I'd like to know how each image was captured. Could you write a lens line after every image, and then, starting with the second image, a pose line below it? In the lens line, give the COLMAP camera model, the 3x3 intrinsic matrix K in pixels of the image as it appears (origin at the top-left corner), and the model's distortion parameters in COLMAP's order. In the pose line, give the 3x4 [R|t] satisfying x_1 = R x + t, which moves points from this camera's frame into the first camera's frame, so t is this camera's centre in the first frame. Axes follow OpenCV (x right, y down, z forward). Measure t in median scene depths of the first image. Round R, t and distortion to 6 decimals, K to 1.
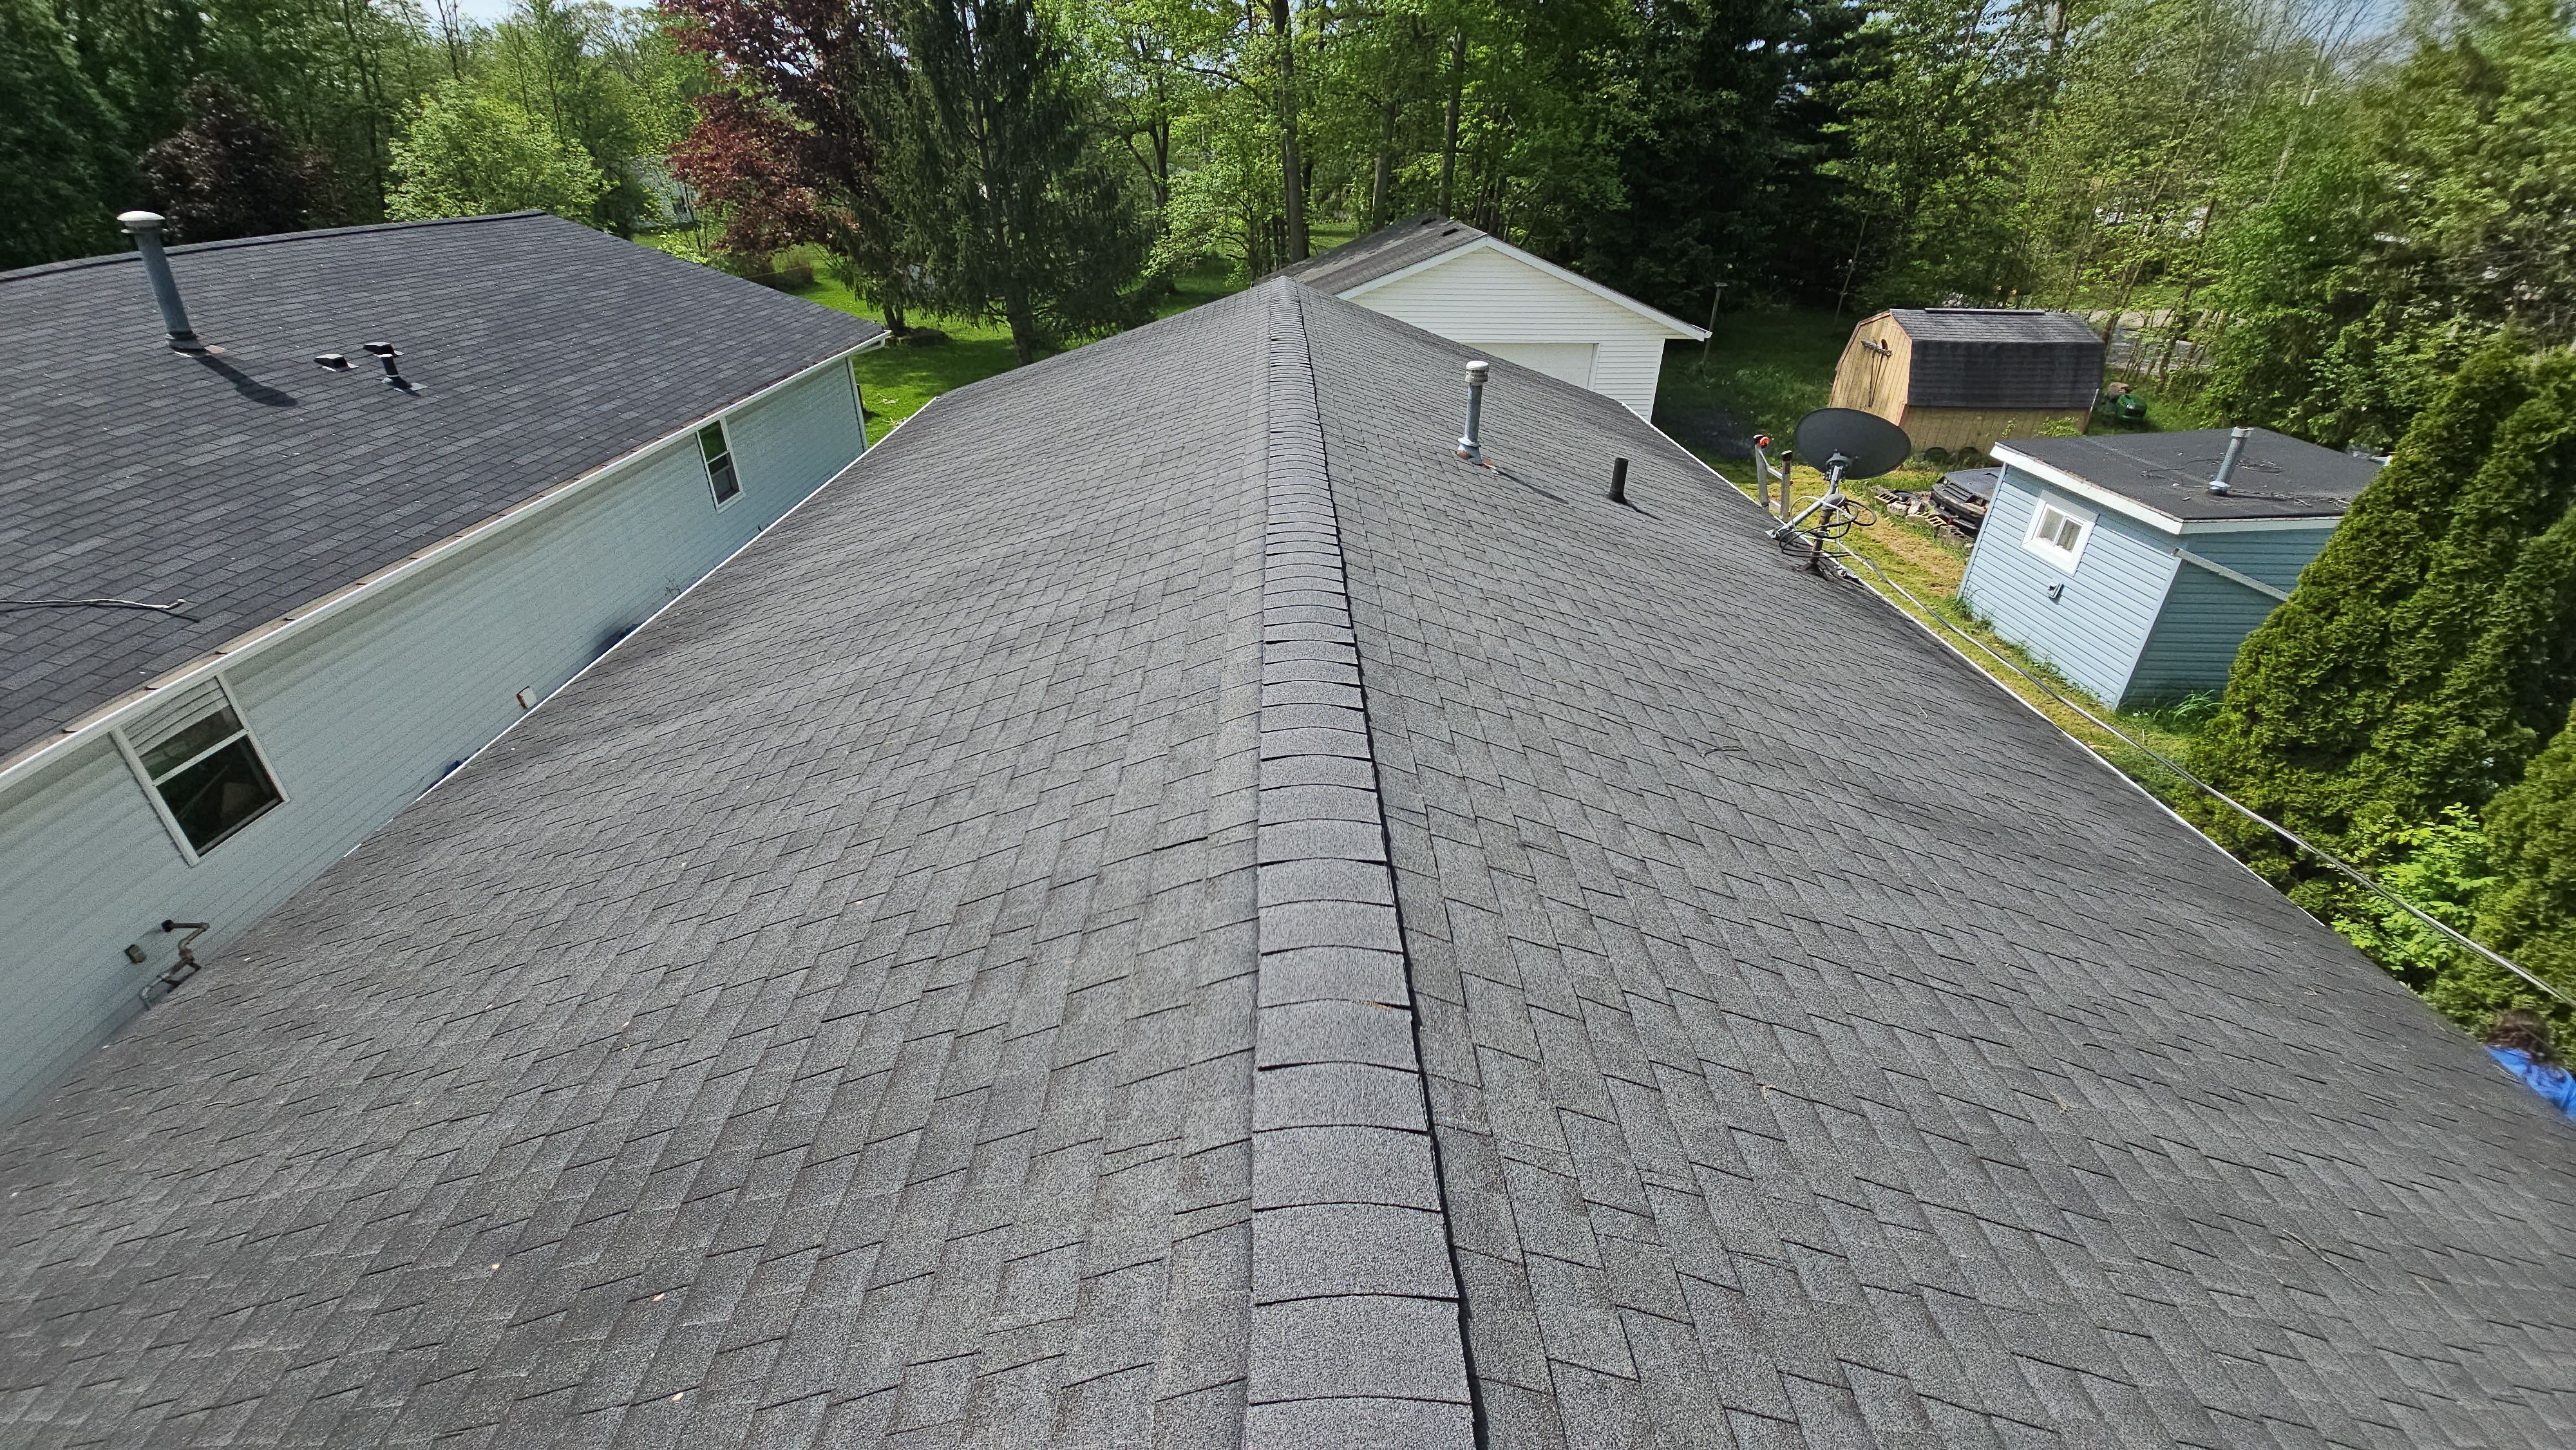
lens RADIAL K [[1112.9, 0, 1299.1], [0, 1112.9, 797.3], [0, 0, 1]] dist [0.011516, 0.000382]
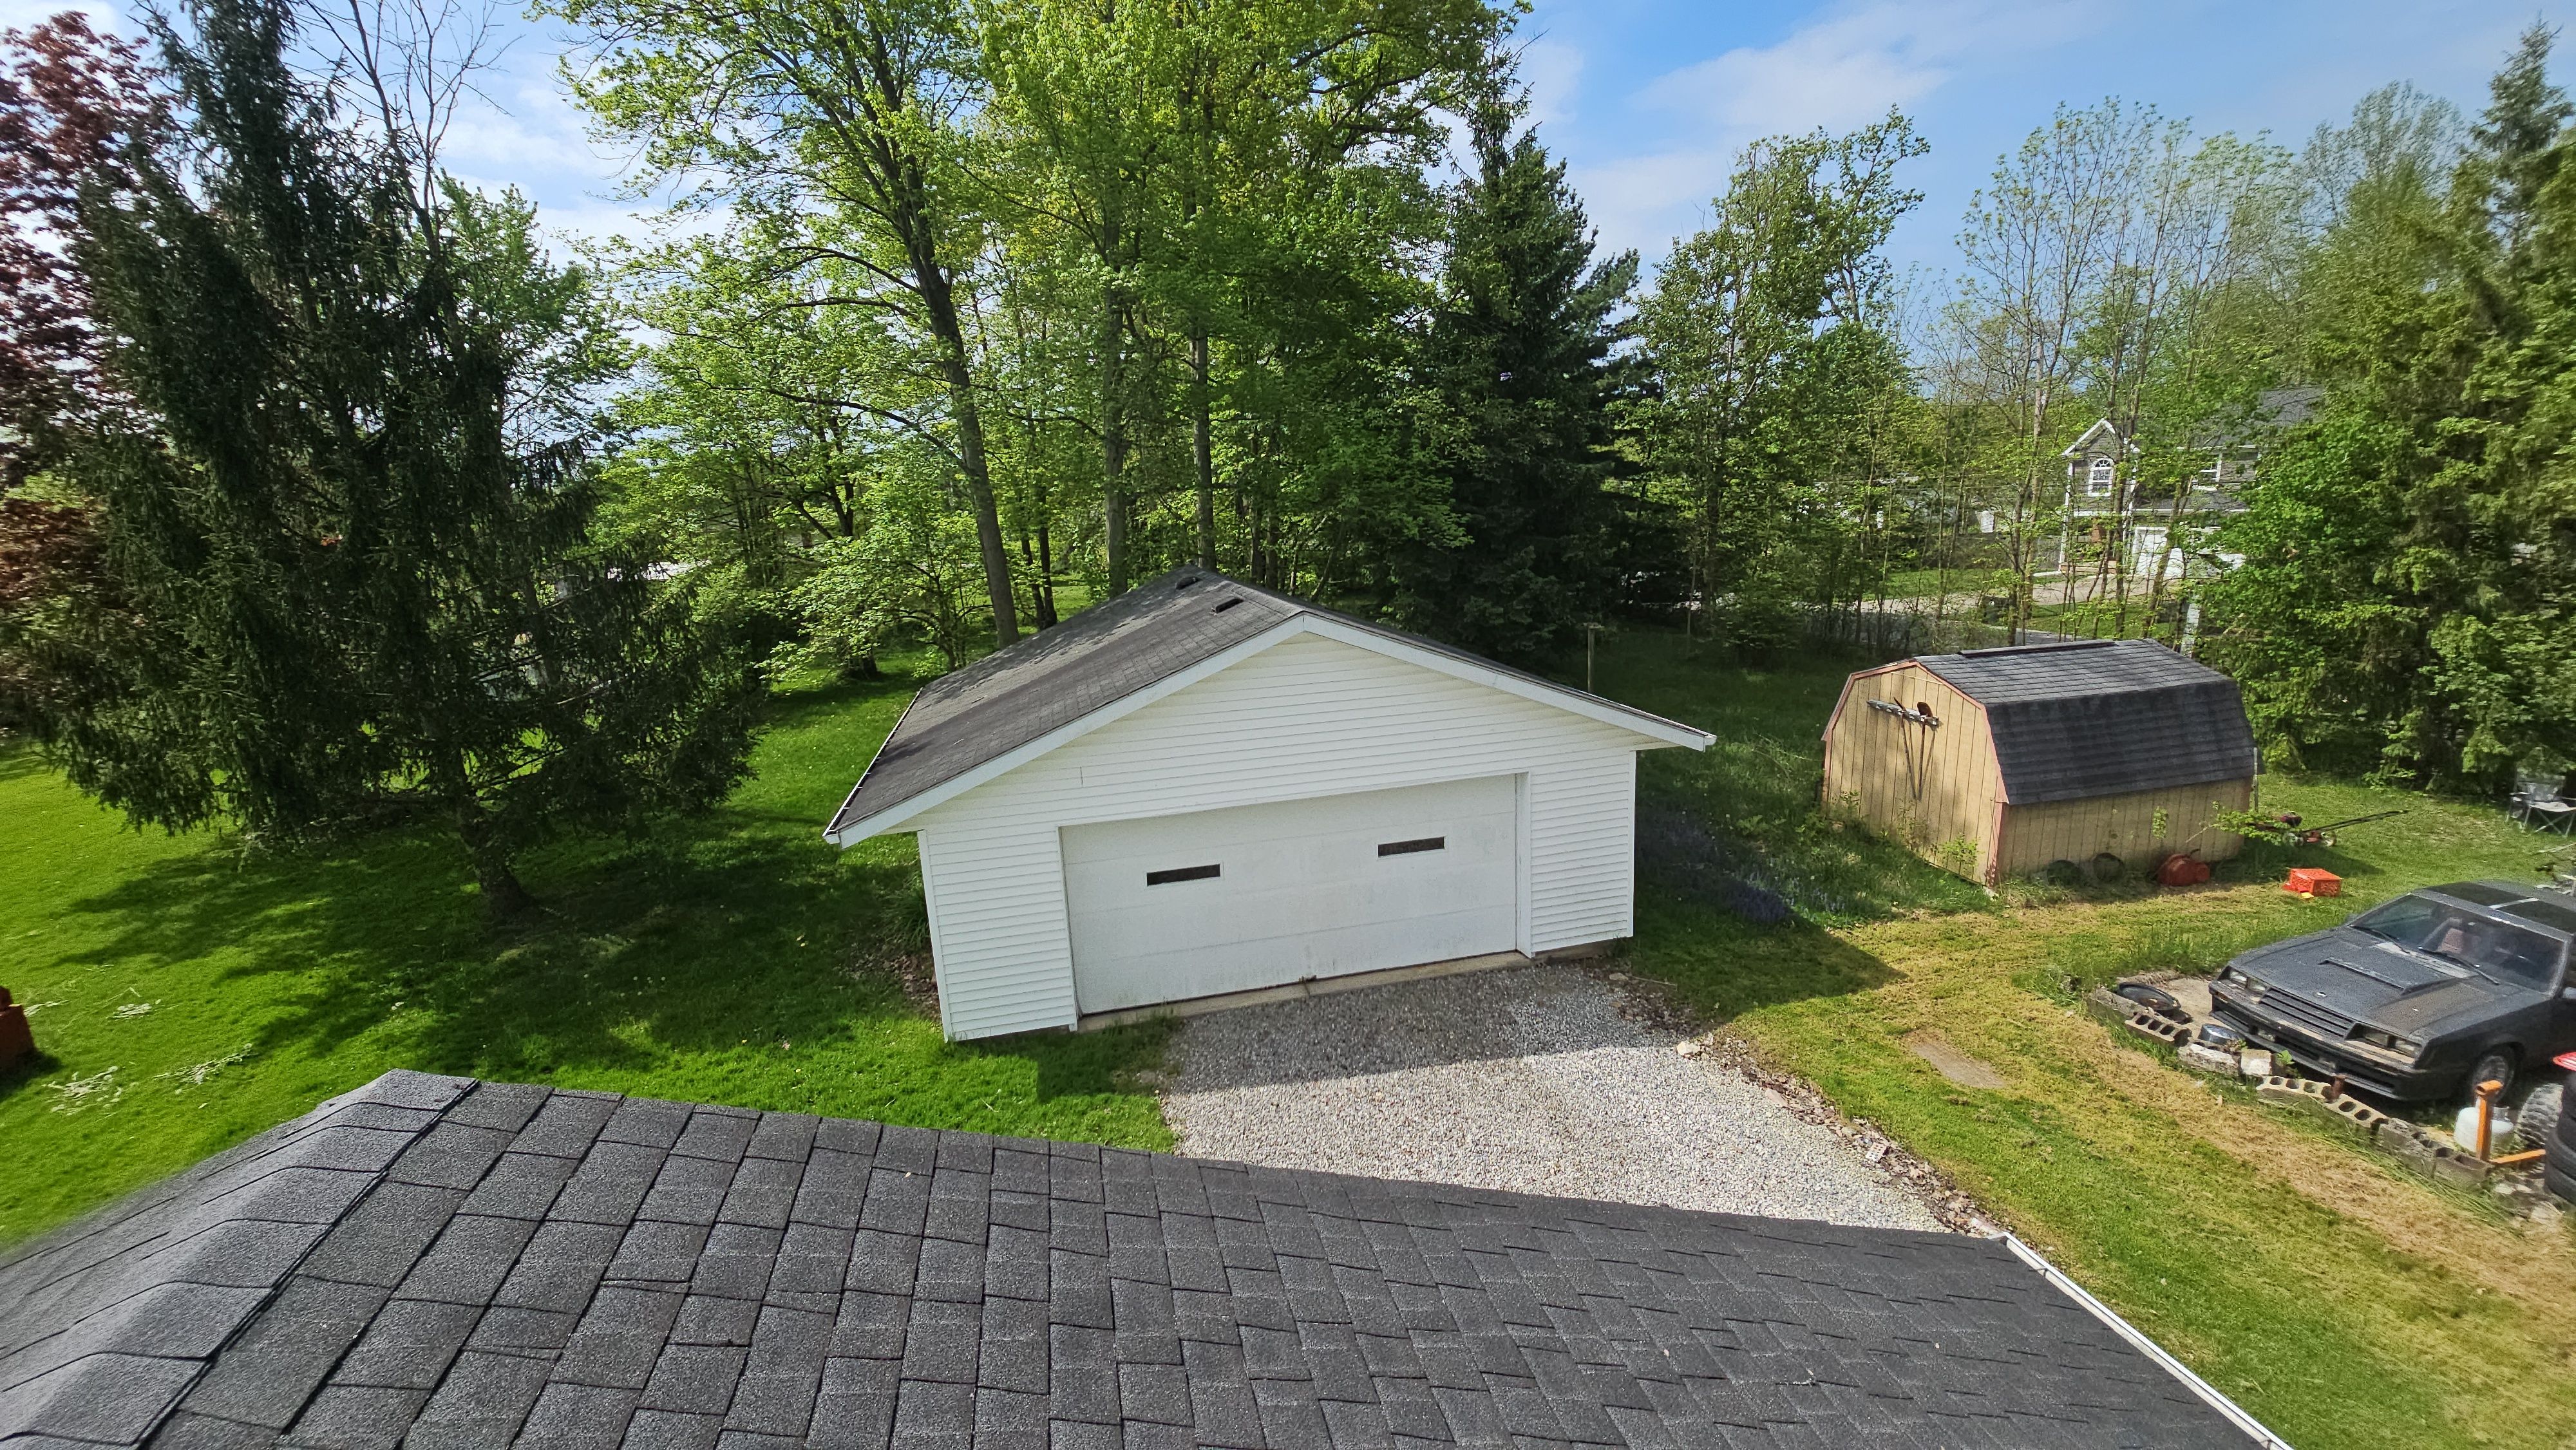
lens RADIAL K [[1112.9, 0, 1299.1], [0, 1112.9, 797.3], [0, 0, 1]] dist [0.011516, 0.000382]
pose [[0.977756, -0.110319, 0.178392, 0.104541], [0.153086, 0.956745, -0.247396, -0.478315], [-0.143383, 0.269202, 0.952351, 0.862691]]
